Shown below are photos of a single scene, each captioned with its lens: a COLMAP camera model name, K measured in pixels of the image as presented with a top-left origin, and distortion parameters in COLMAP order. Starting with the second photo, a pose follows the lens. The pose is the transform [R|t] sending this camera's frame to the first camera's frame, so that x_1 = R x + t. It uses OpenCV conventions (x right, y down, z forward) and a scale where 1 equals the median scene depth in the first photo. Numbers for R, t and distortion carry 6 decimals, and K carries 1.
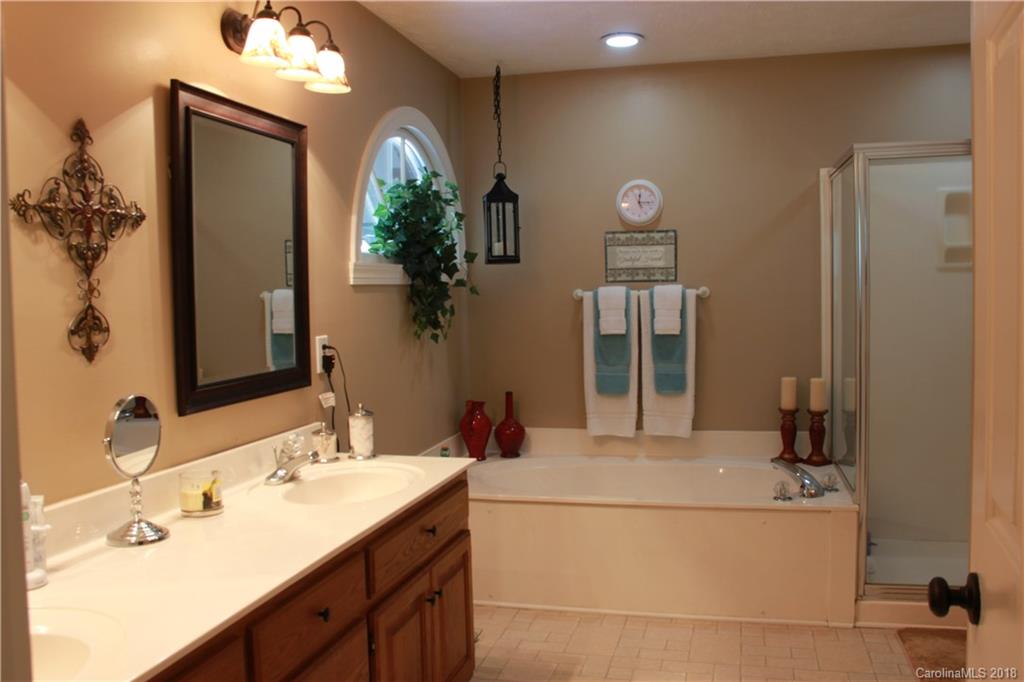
lens RADIAL K [[862.4, 0, 512.7], [0, 862.4, 350.6], [0, 0, 1]] dist [-0.182009, 0.170212]
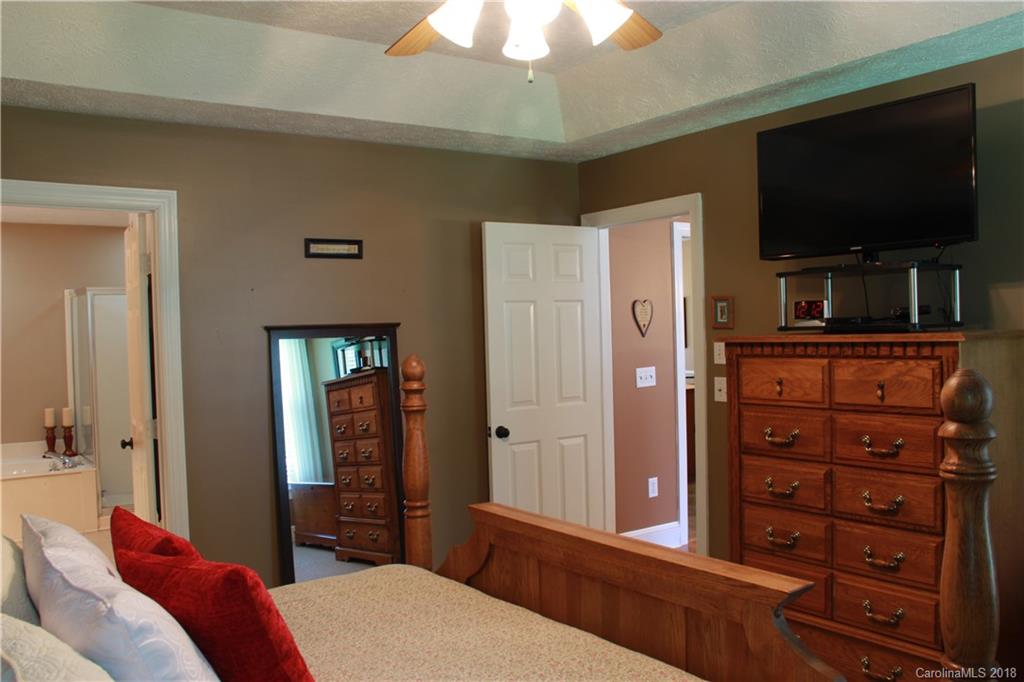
lens RADIAL K [[862.4, 0, 512.7], [0, 862.4, 350.6], [0, 0, 1]] dist [-0.182009, 0.170212]
pose [[0.639330, -0.010209, 0.768865, -0.380041], [0.059967, 0.997528, -0.036619, 0.032583], [-0.766591, 0.069518, 0.638362, -0.844229]]
